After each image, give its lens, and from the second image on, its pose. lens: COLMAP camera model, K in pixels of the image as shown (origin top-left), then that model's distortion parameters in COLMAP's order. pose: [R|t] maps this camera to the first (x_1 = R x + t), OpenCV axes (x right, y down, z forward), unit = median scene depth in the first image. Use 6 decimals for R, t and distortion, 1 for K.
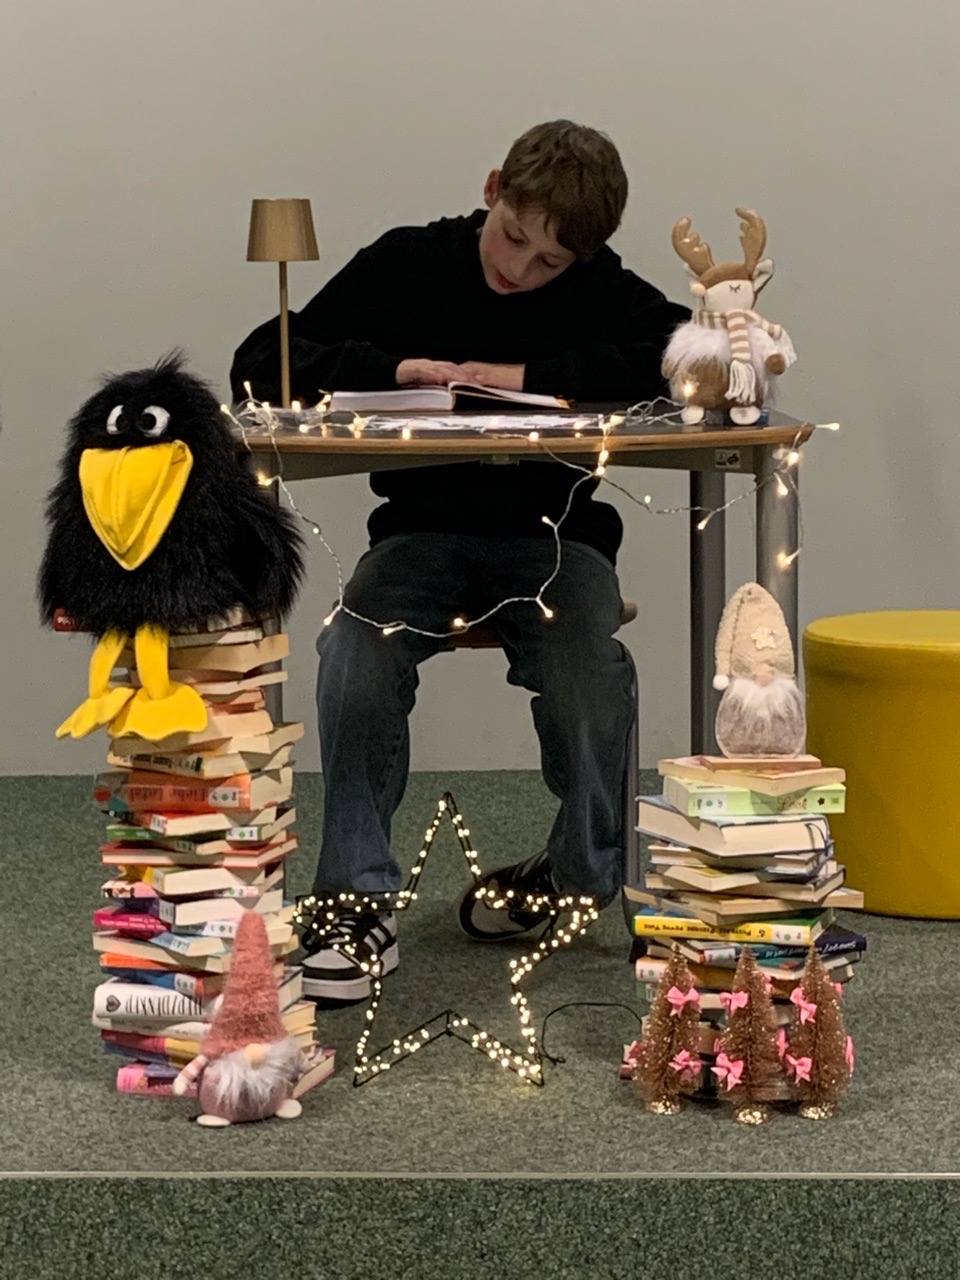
lens RADIAL K [[3239.3, 0, 397.7], [0, 3239.3, 631.6], [0, 0, 1]] dist [0.174911, 0.000000]
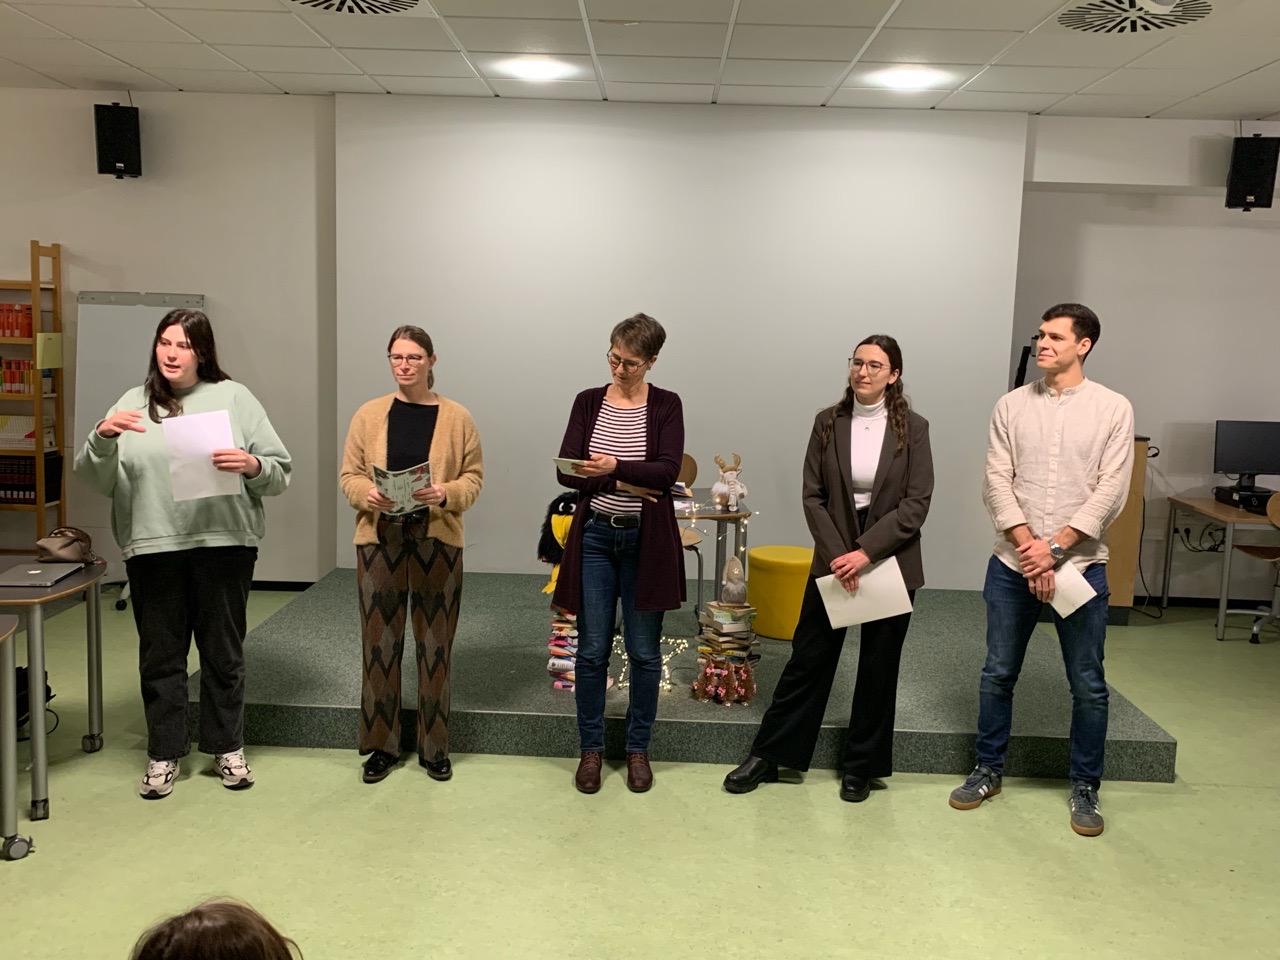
lens RADIAL K [[1201.0, 0, 586.1], [0, 1201.0, 450.3], [0, 0, 1]] dist [0.048193, -0.136695]
pose [[0.999159, 0.037841, -0.015788, -0.039517], [-0.038040, 0.999198, -0.012472, -0.111670], [0.015304, 0.013062, 0.999798, -0.355950]]
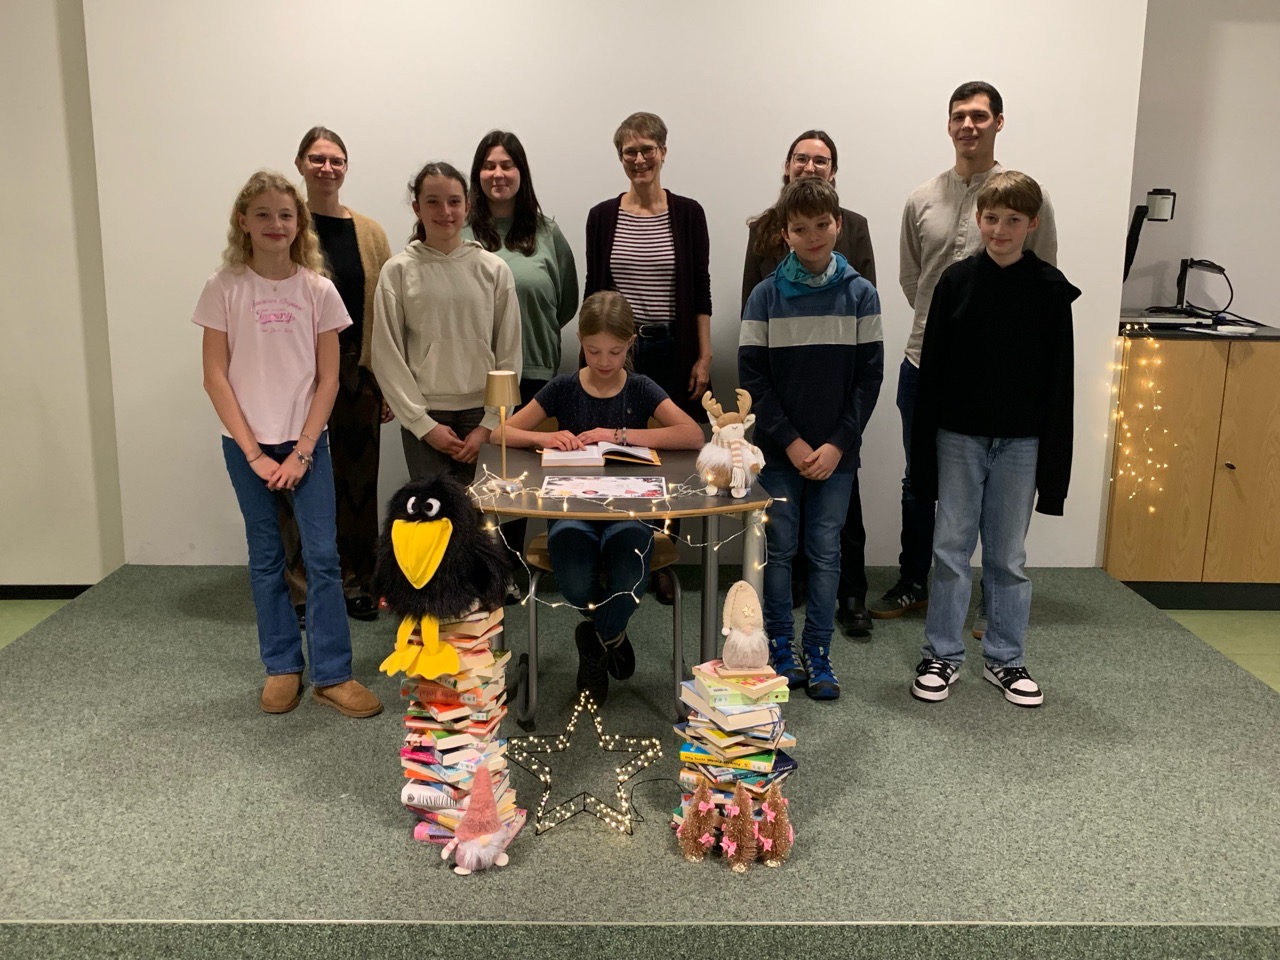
lens RADIAL K [[1201.0, 0, 606.6], [0, 1201.0, 452.0], [0, 0, 1]] dist [0.048193, -0.136695]
pose [[0.999081, 0.006138, 0.042419, -0.003129], [-0.008974, 0.997714, 0.066985, -0.142235], [-0.041911, -0.067304, 0.996852, 0.295133]]
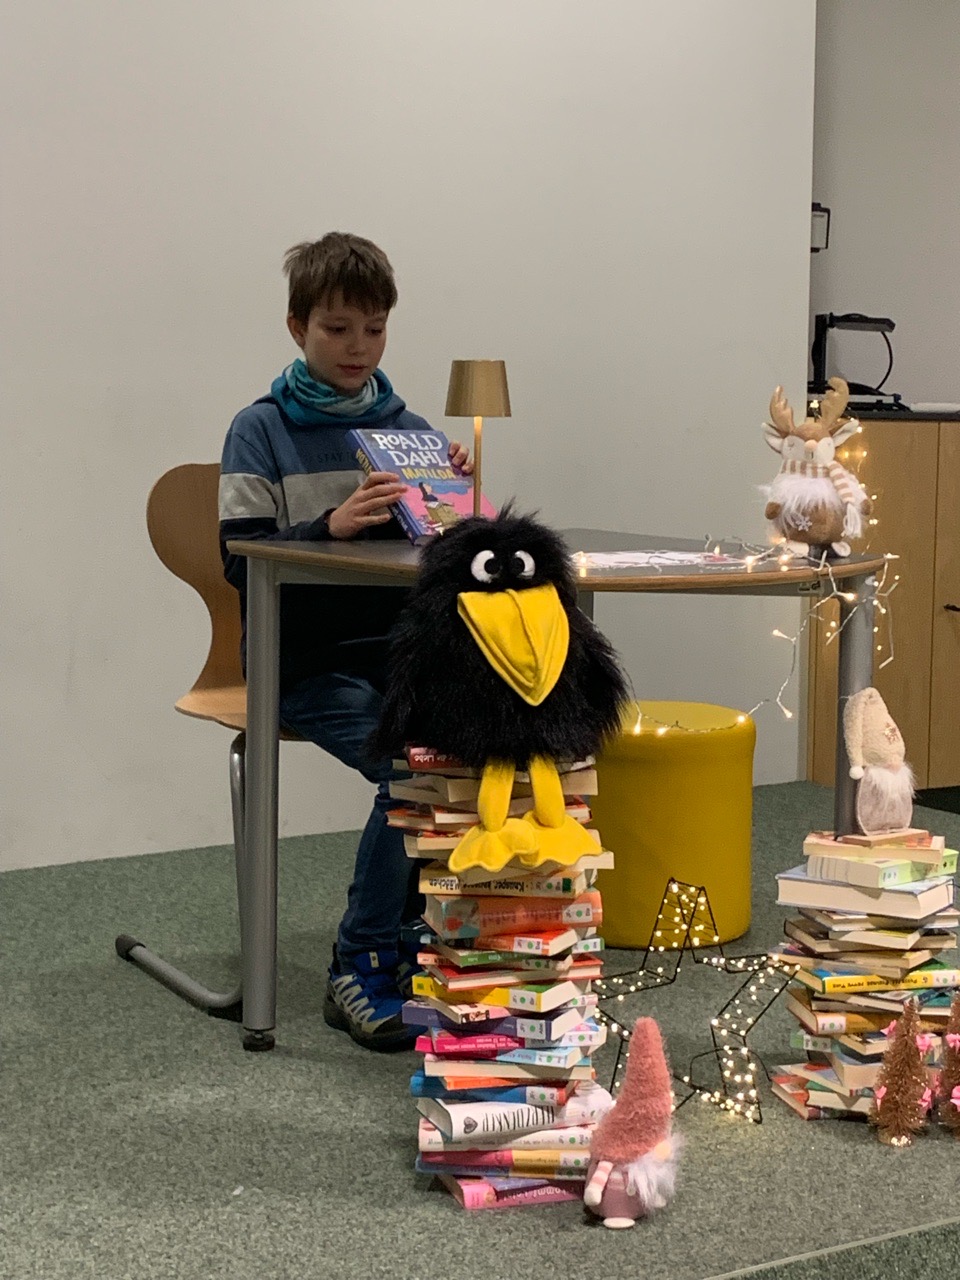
lens RADIAL K [[2334.0, 0, 458.1], [0, 2334.0, 582.3], [0, 0, 1]] dist [0.083621, 0.000000]
pose [[0.814467, -0.026824, 0.579590, -0.525972], [0.055483, 0.997954, -0.031781, -0.035532], [-0.577551, 0.058042, 0.814289, 0.385919]]
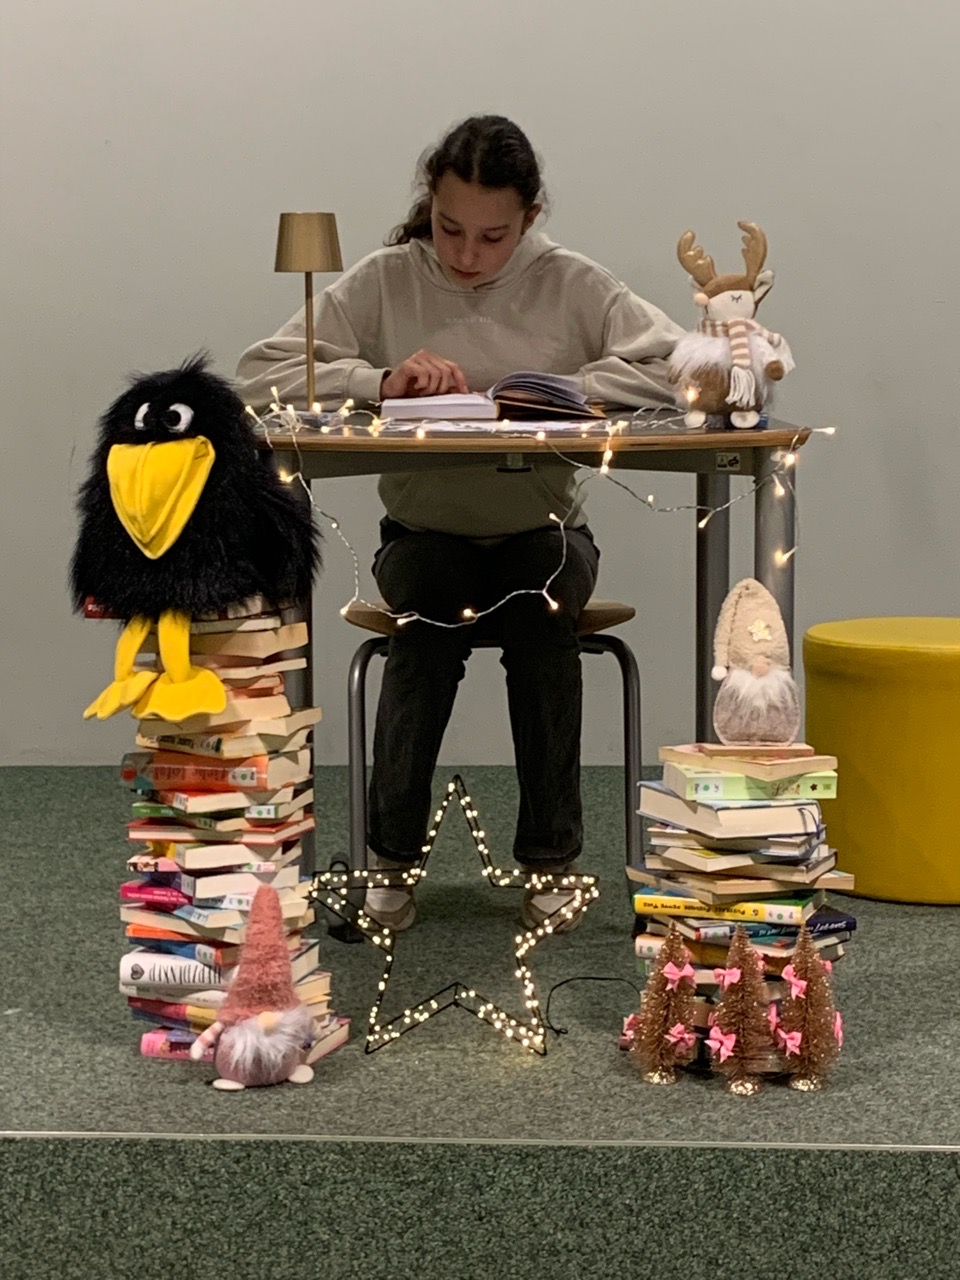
lens RADIAL K [[2769.1, 0, 400.1], [0, 2769.1, 655.3], [0, 0, 1]] dist [0.167011, 0.000000]
pose [[0.999619, 0.009422, -0.025938, 0.020150], [-0.009505, 0.999950, -0.003080, 0.013880], [0.025907, 0.003325, 0.999659, 0.102413]]
